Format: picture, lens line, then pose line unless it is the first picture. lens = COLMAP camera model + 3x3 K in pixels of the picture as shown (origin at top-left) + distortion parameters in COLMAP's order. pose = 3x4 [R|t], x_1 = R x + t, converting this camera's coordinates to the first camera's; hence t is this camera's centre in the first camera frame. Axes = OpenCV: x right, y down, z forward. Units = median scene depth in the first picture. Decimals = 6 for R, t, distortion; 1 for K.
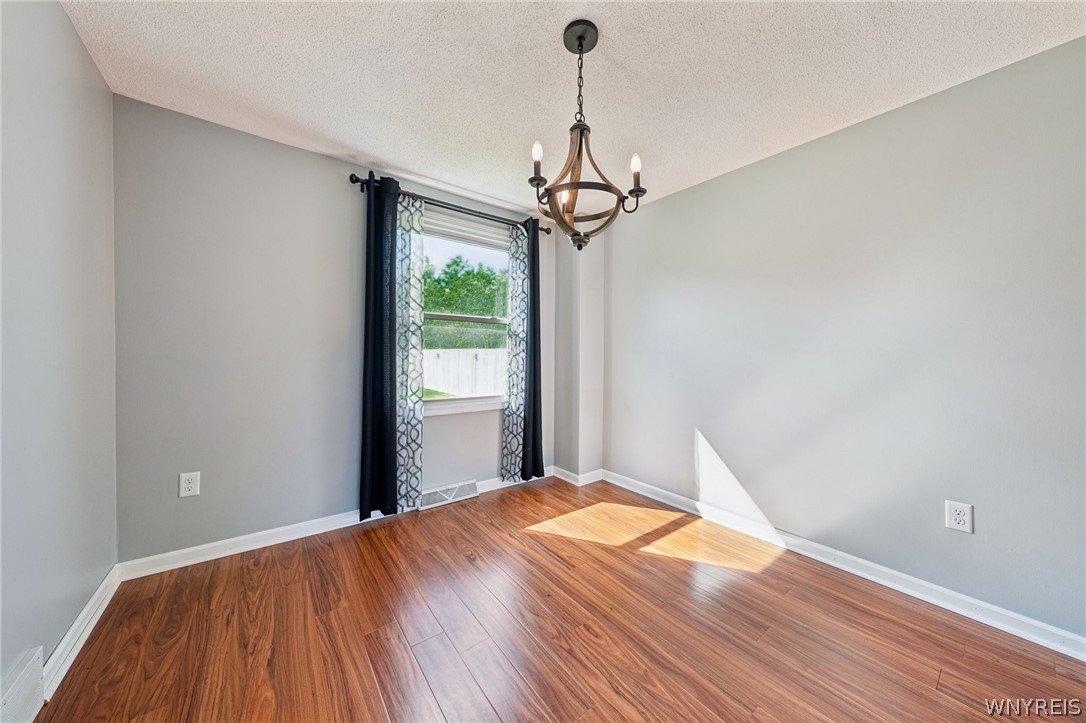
lens RADIAL K [[363.2, 0, 544.1], [0, 363.2, 357.3], [0, 0, 1]] dist [-0.000587, 0.000002]
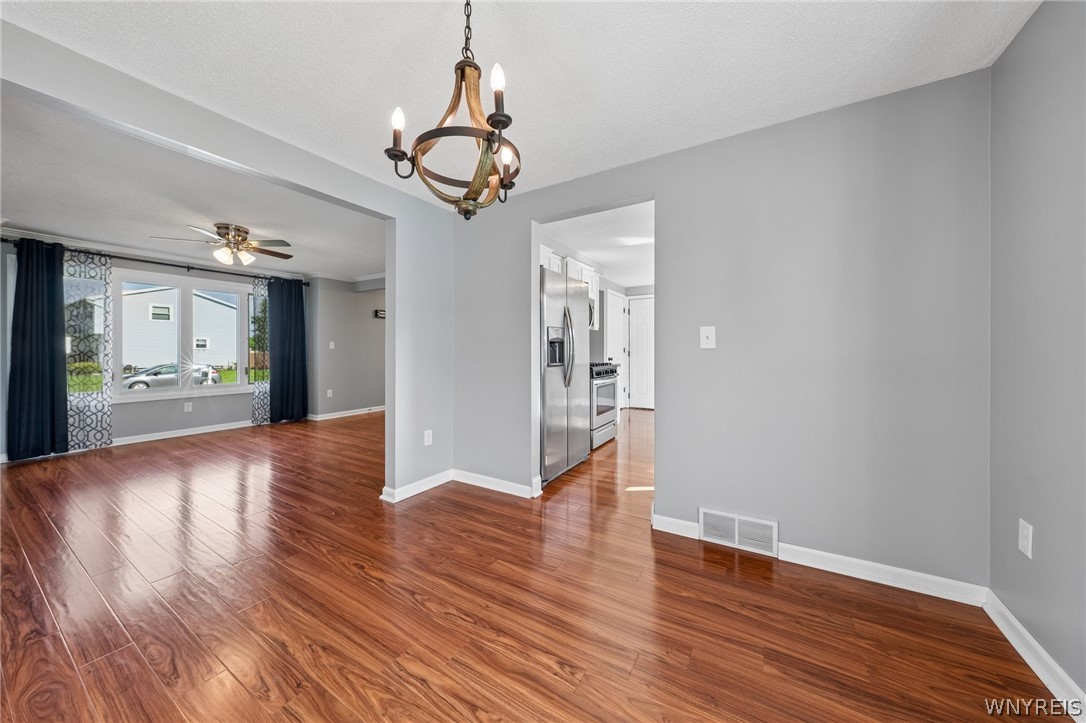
lens RADIAL K [[377.7, 0, 540.9], [0, 377.7, 350.9], [0, 0, 1]] dist [-0.001570, -0.000088]
pose [[-0.935887, -0.006797, -0.352235, 0.208564], [-0.009850, 0.999928, 0.006876, -0.012705], [0.352163, 0.009905, -0.935886, 1.613277]]
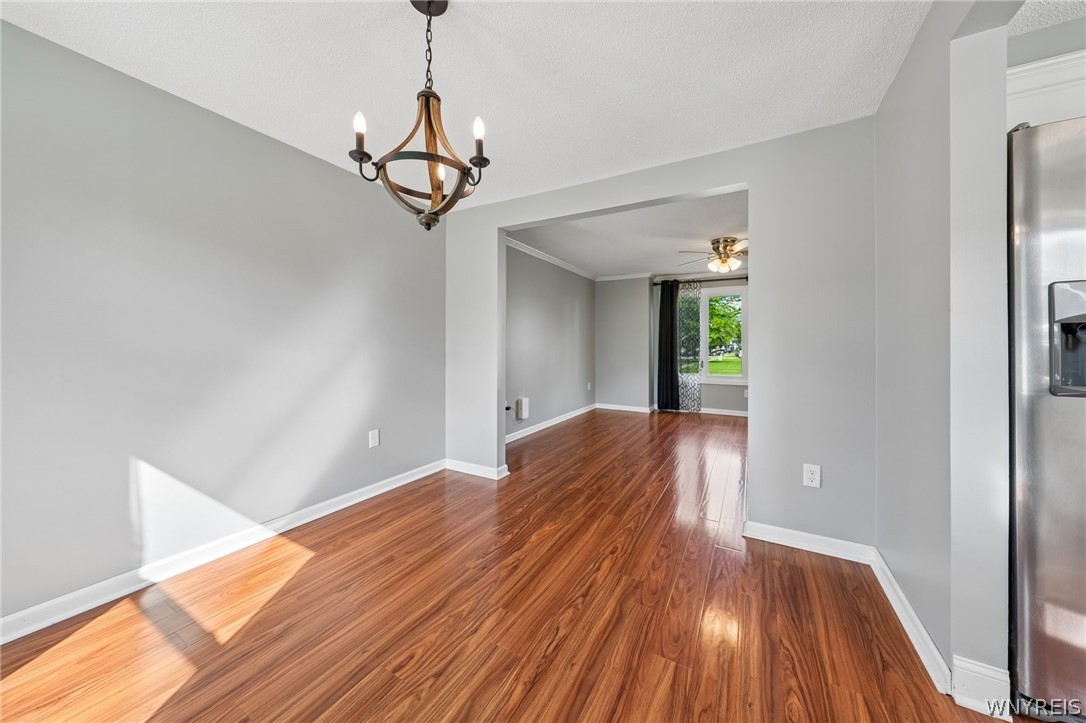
lens RADIAL K [[366.4, 0, 541.4], [0, 366.4, 345.7], [0, 0, 1]] dist [-0.001403, -0.000081]
pose [[-0.383195, -0.011315, 0.923598, -0.744709], [-0.001451, 0.999931, 0.011648, -0.015417], [-0.923666, 0.003123, -0.383185, 0.963903]]
